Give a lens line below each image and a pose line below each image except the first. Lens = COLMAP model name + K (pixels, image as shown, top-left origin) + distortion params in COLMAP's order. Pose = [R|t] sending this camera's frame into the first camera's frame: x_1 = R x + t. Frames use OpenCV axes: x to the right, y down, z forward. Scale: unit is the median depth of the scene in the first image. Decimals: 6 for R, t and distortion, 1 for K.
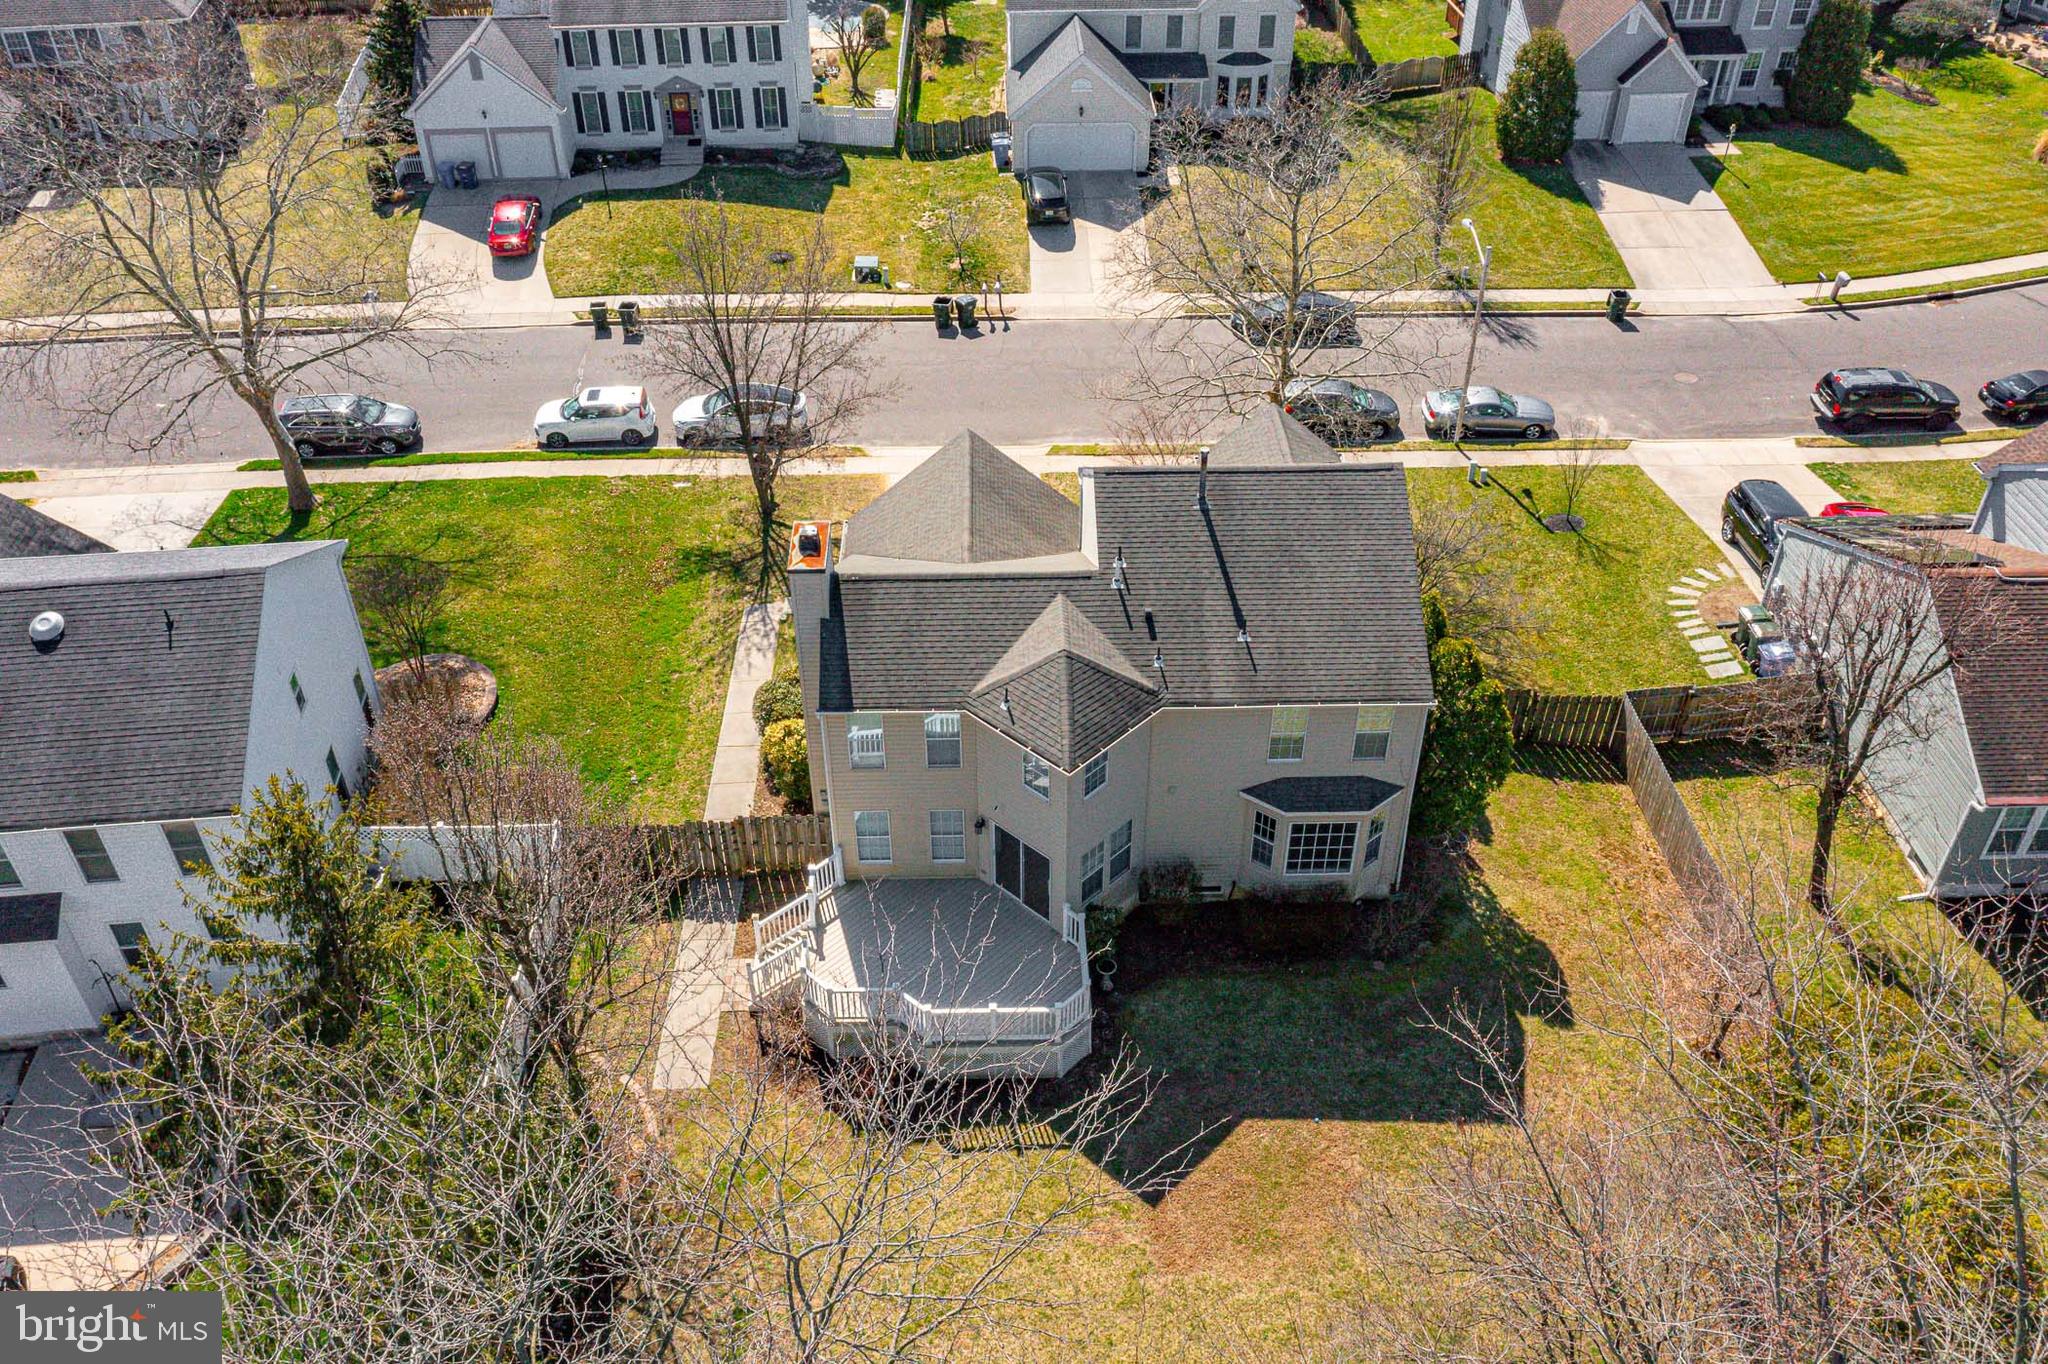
lens RADIAL K [[1665.2, 0, 1024.0], [0, 1665.2, 682.0], [0, 0, 1]] dist [0.011010, 0.007288]
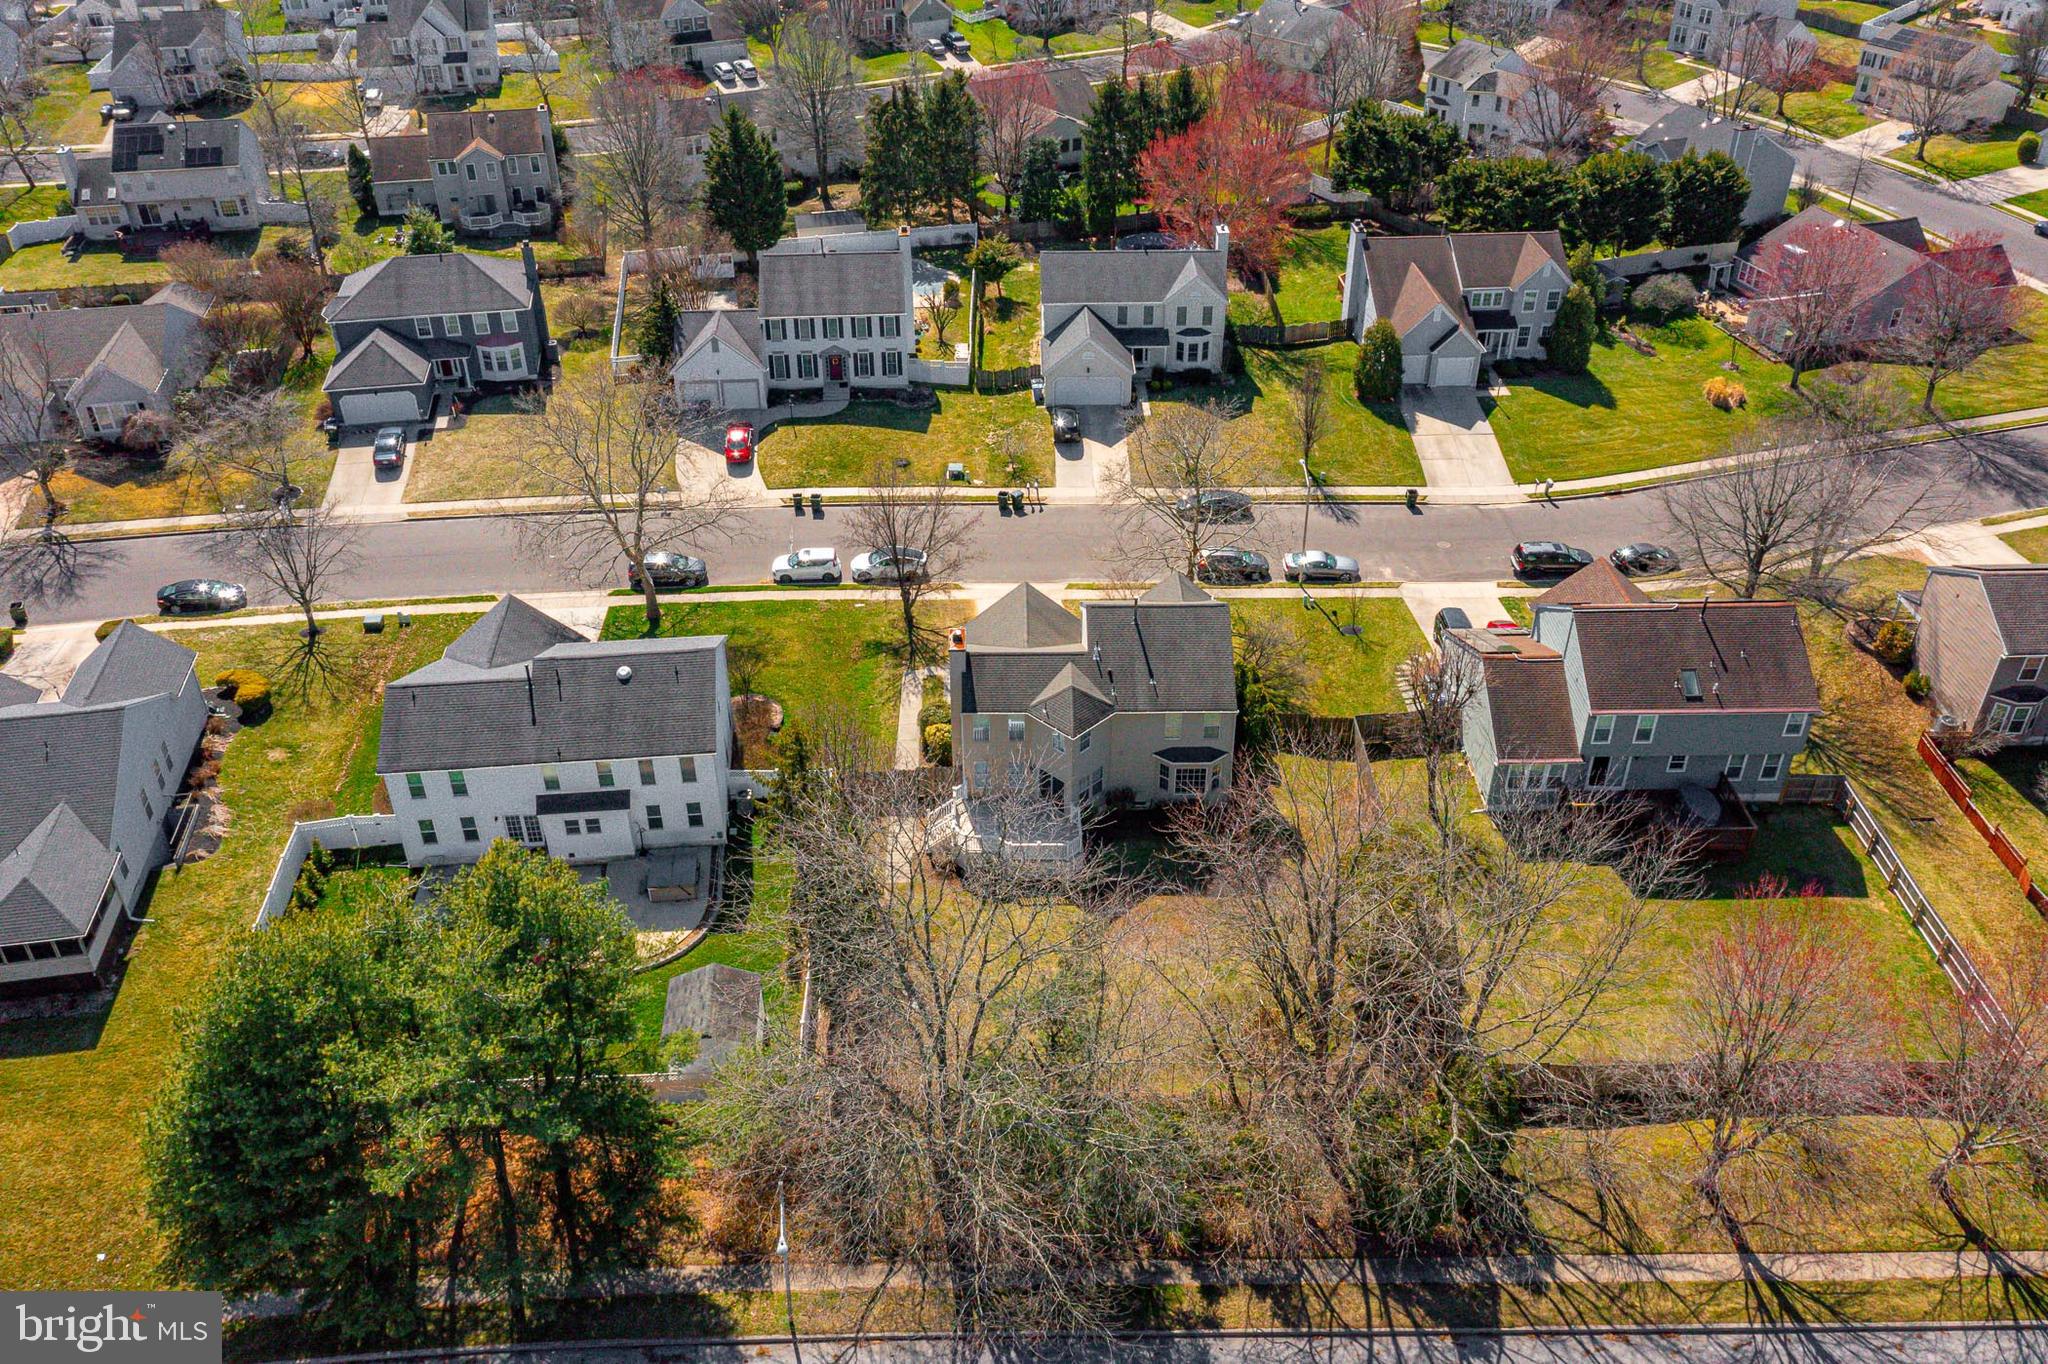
lens RADIAL K [[1665.2, 0, 1024.0], [0, 1665.2, 682.0], [0, 0, 1]] dist [0.011010, 0.007288]
pose [[0.999904, 0.007213, -0.011819, -0.006670], [-0.007882, 0.998309, -0.057591, 0.051897], [0.011383, 0.057679, 0.998270, -0.617022]]
